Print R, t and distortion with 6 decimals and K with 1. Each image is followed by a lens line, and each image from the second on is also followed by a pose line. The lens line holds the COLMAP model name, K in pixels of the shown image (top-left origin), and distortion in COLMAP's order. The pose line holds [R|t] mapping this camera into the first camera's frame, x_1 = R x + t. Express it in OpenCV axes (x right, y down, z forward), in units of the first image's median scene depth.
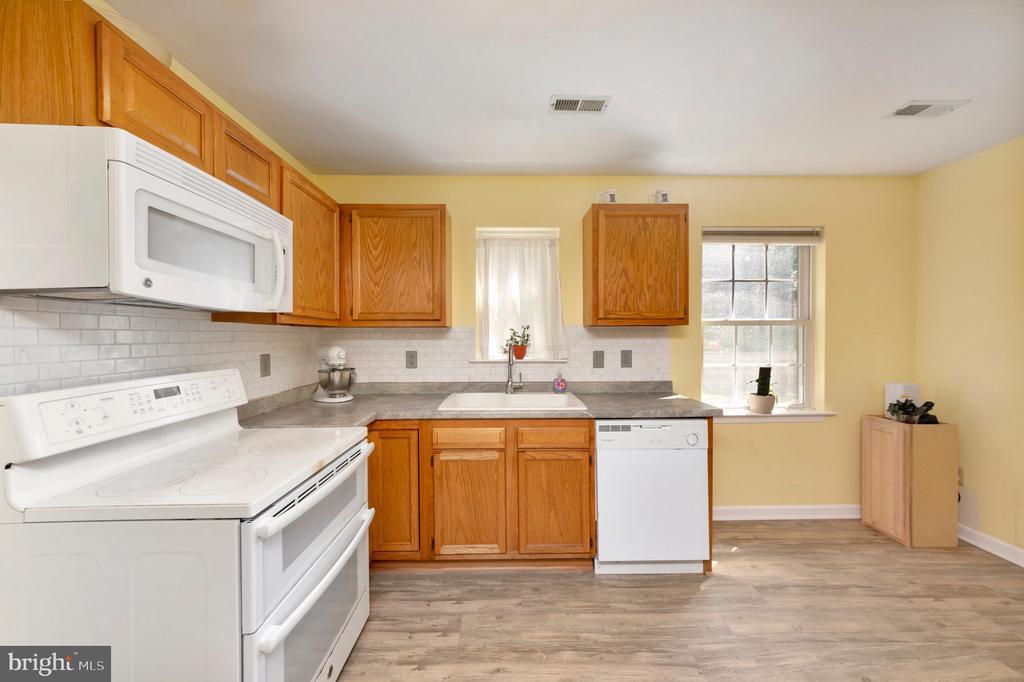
lens RADIAL K [[365.0, 0, 512.0], [0, 365.0, 341.0], [0, 0, 1]] dist [0.011352, 0.000349]
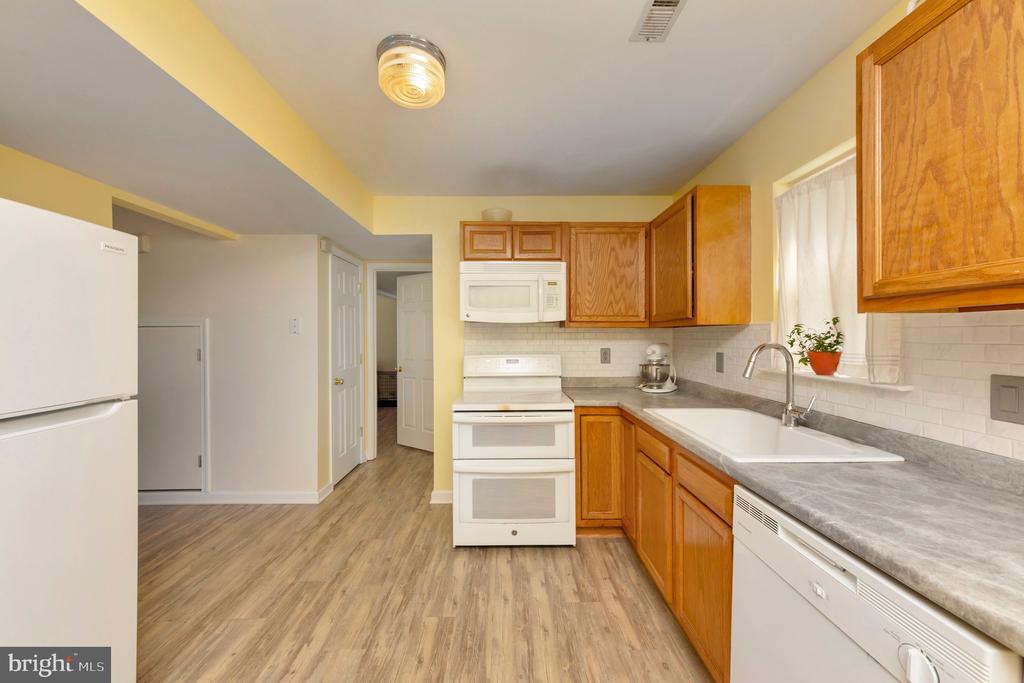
lens RADIAL K [[367.9, 0, 515.0], [0, 367.9, 336.9], [0, 0, 1]] dist [-0.000531, -0.000030]
pose [[0.014435, 0.004755, -0.999885, 0.884354], [-0.011707, 0.999921, 0.004586, -0.012145], [0.999827, 0.011640, 0.014489, 0.712356]]
